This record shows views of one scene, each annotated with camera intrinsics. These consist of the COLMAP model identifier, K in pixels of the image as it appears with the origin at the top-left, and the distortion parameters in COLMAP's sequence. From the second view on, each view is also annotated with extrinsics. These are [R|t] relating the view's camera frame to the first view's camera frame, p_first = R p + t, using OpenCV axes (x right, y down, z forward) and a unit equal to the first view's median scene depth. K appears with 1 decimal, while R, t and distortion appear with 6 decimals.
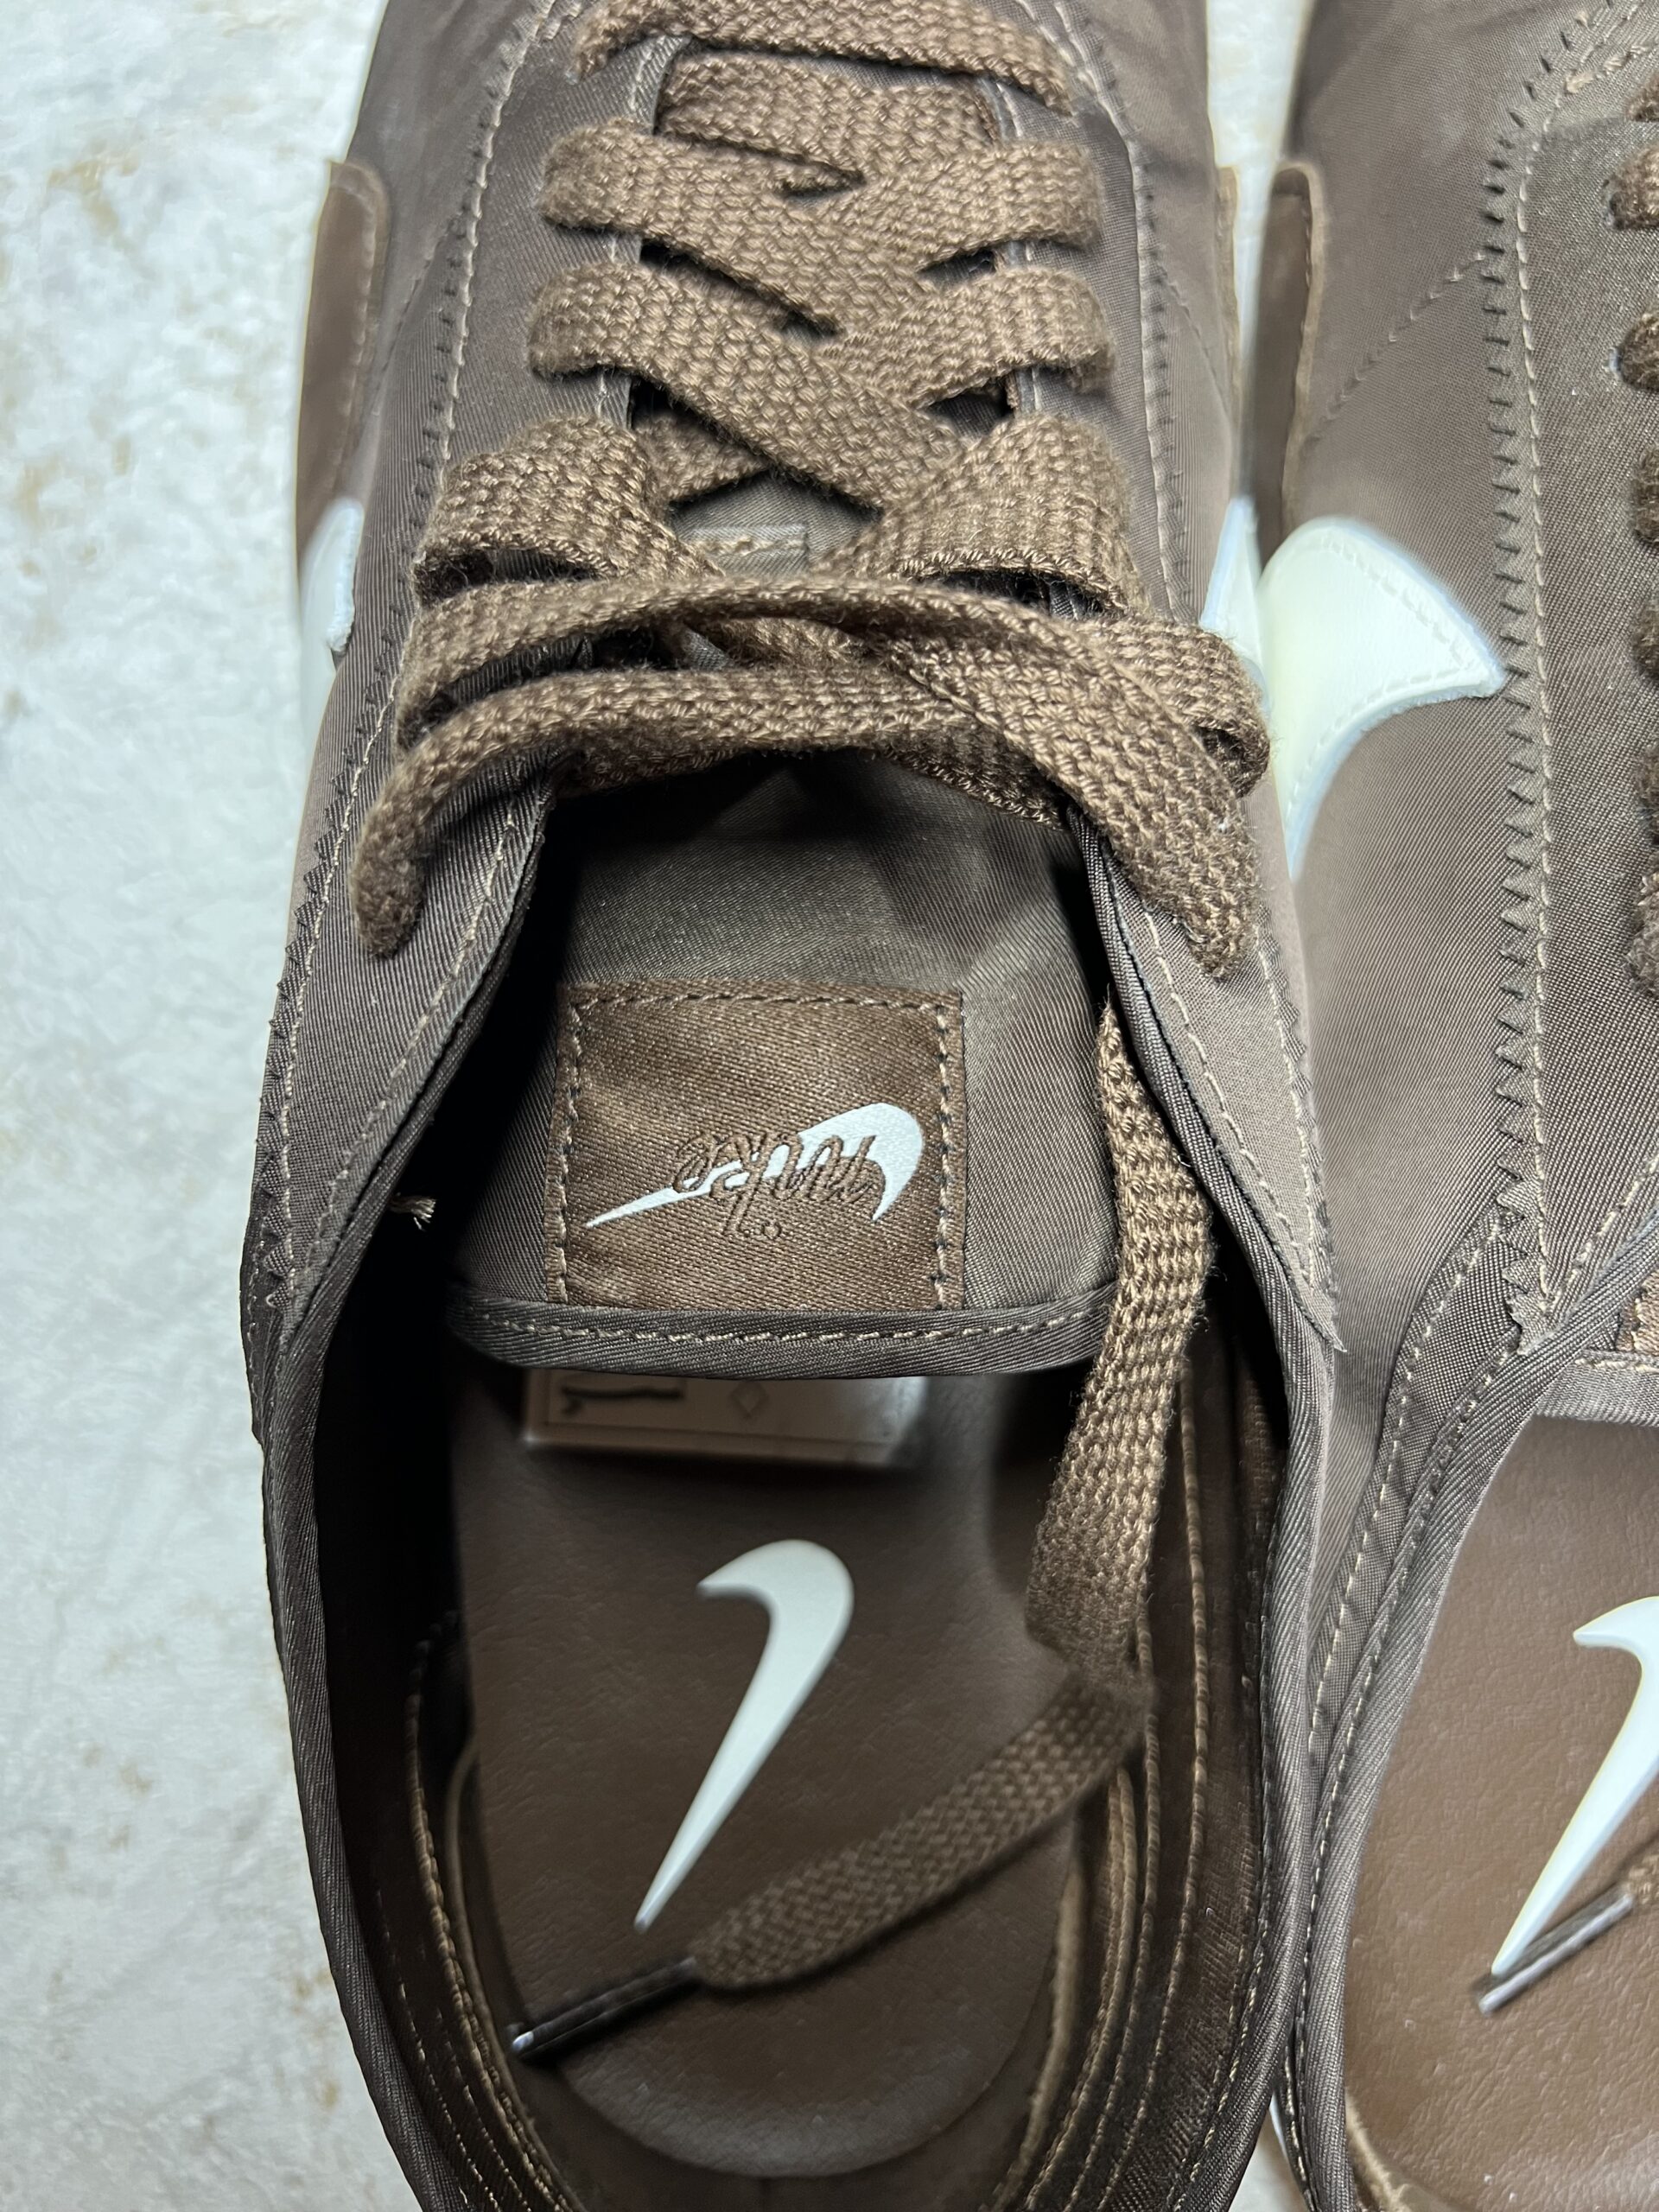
lens RADIAL K [[1714.4, 0, 846.1], [0, 1714.4, 1091.7], [0, 0, 1]] dist [0.014283, -0.040595]
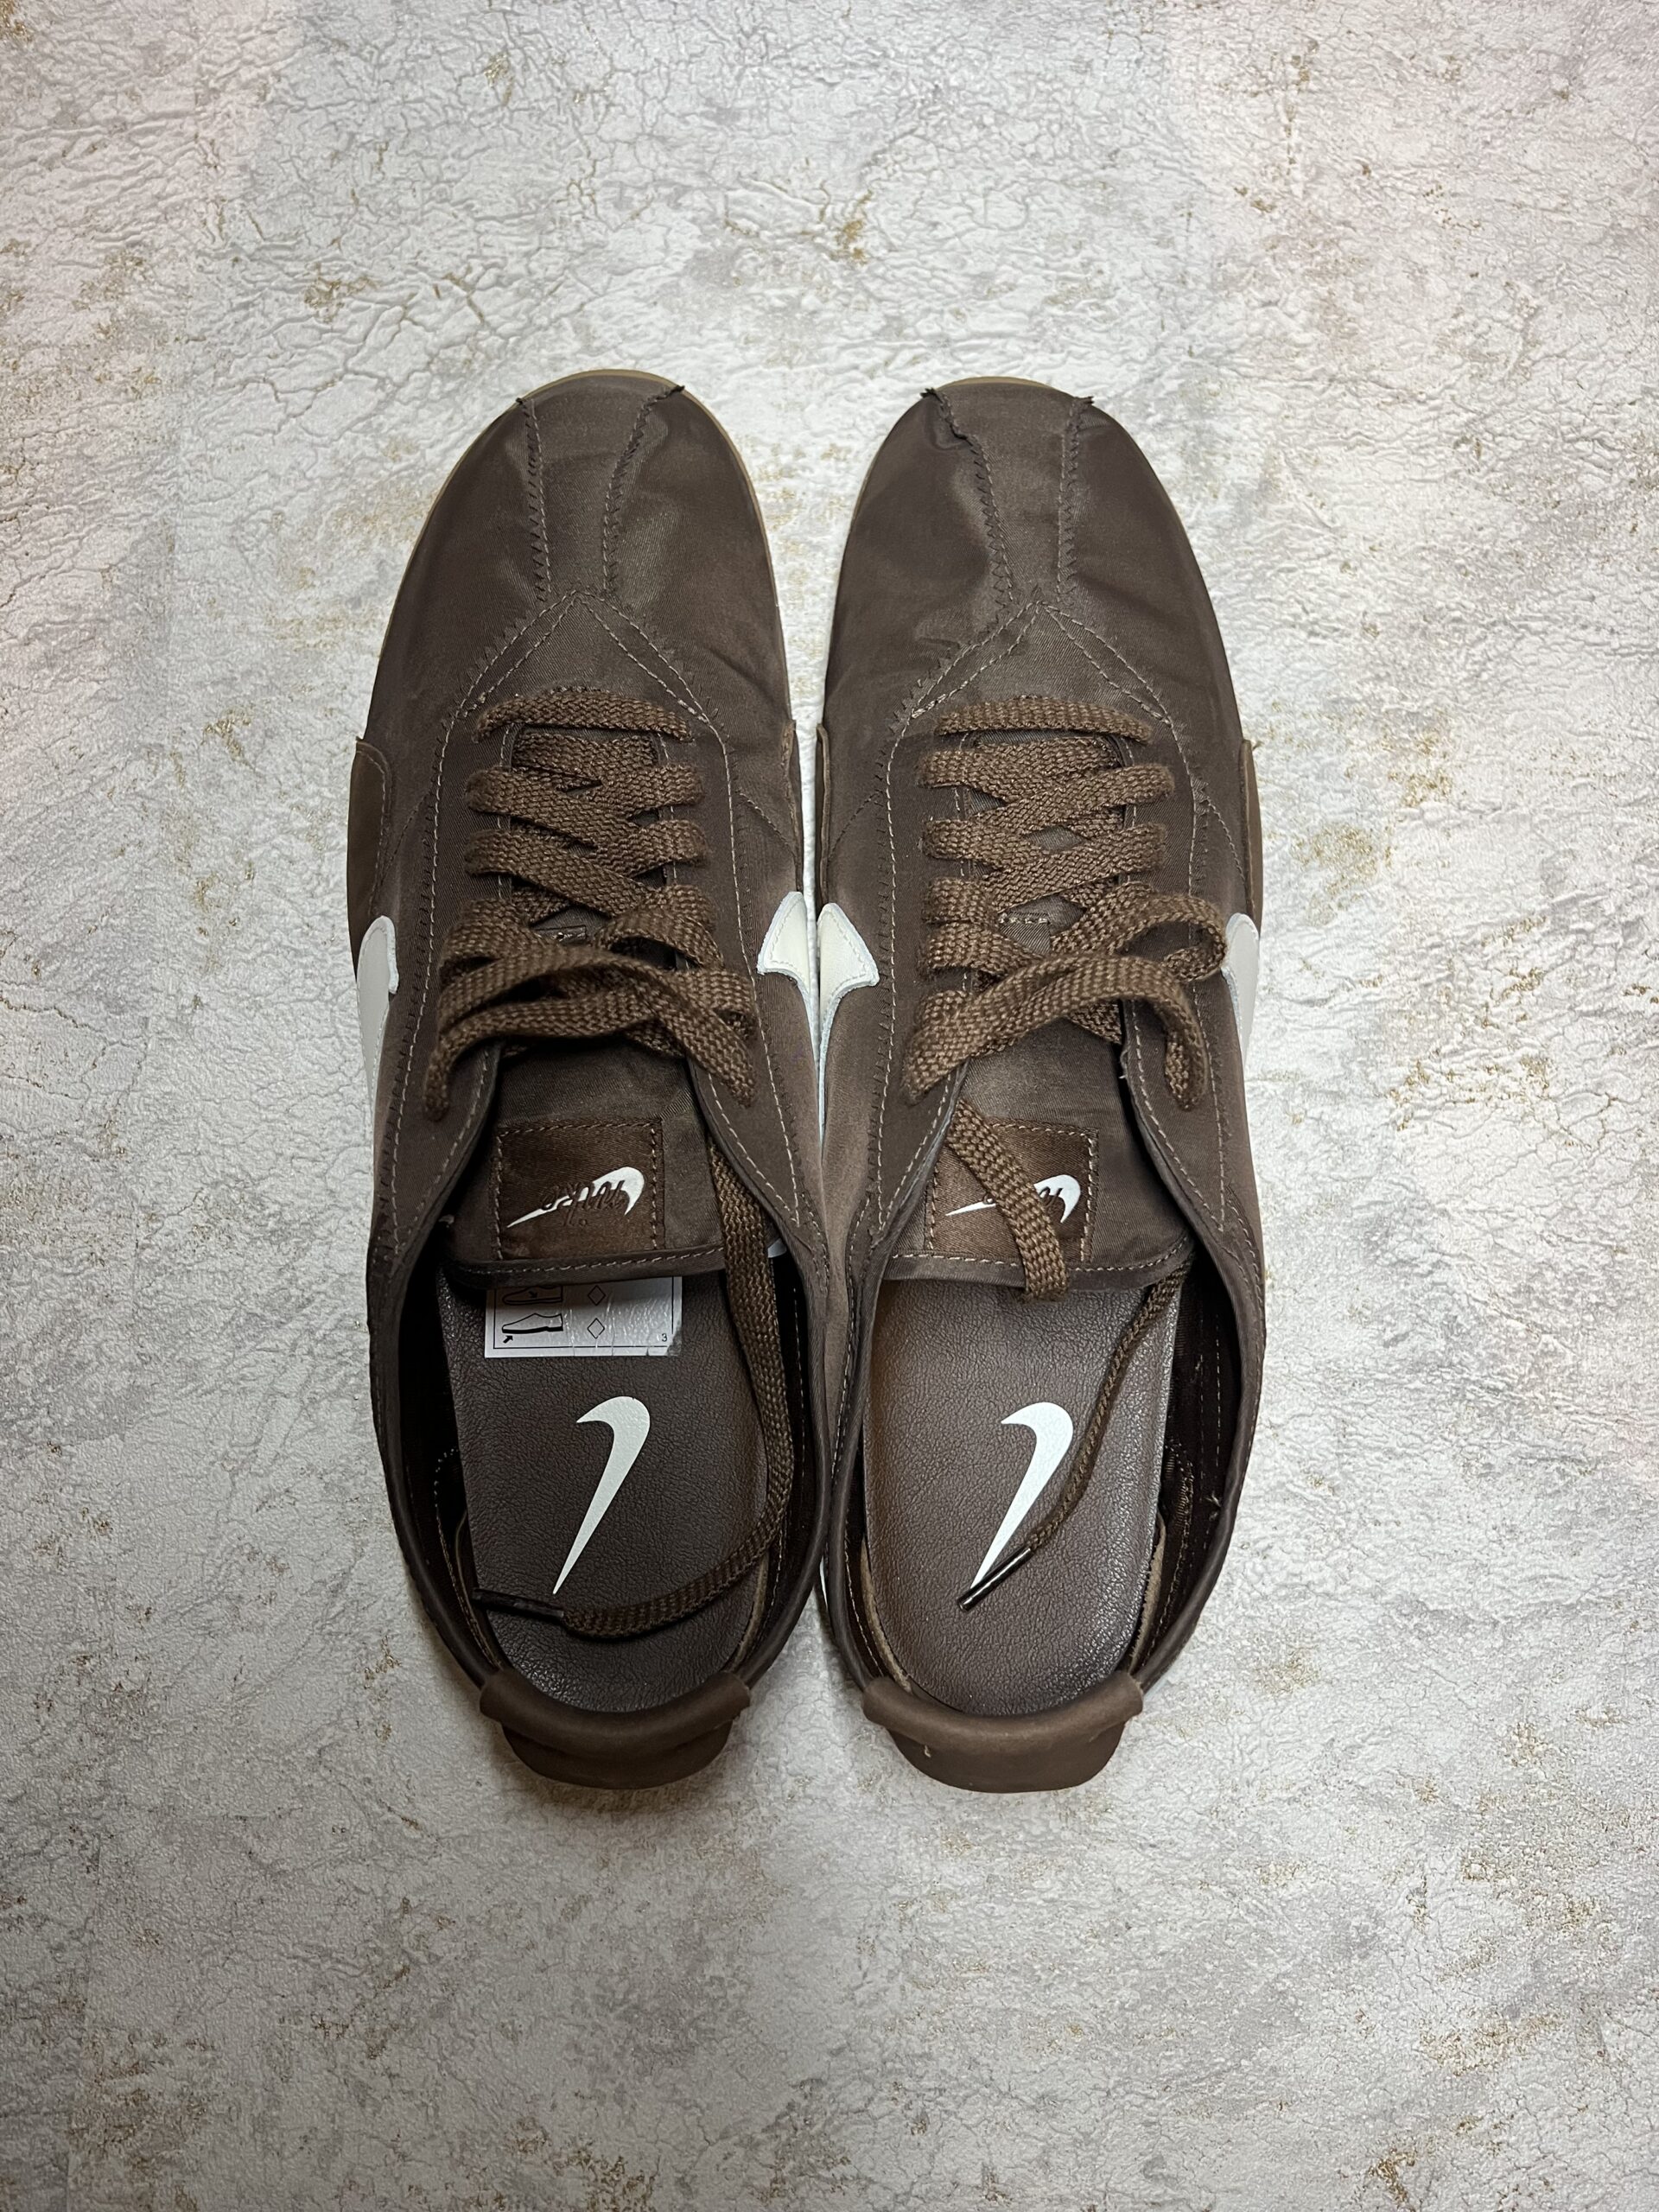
lens RADIAL K [[1714.4, 0, 850.7], [0, 1714.4, 1120.1], [0, 0, 1]] dist [0.014283, -0.040595]
pose [[0.997694, -0.049939, 0.045967, 0.150657], [0.053696, 0.994976, -0.084496, 0.107208], [-0.041516, 0.086769, 0.995363, -0.936767]]
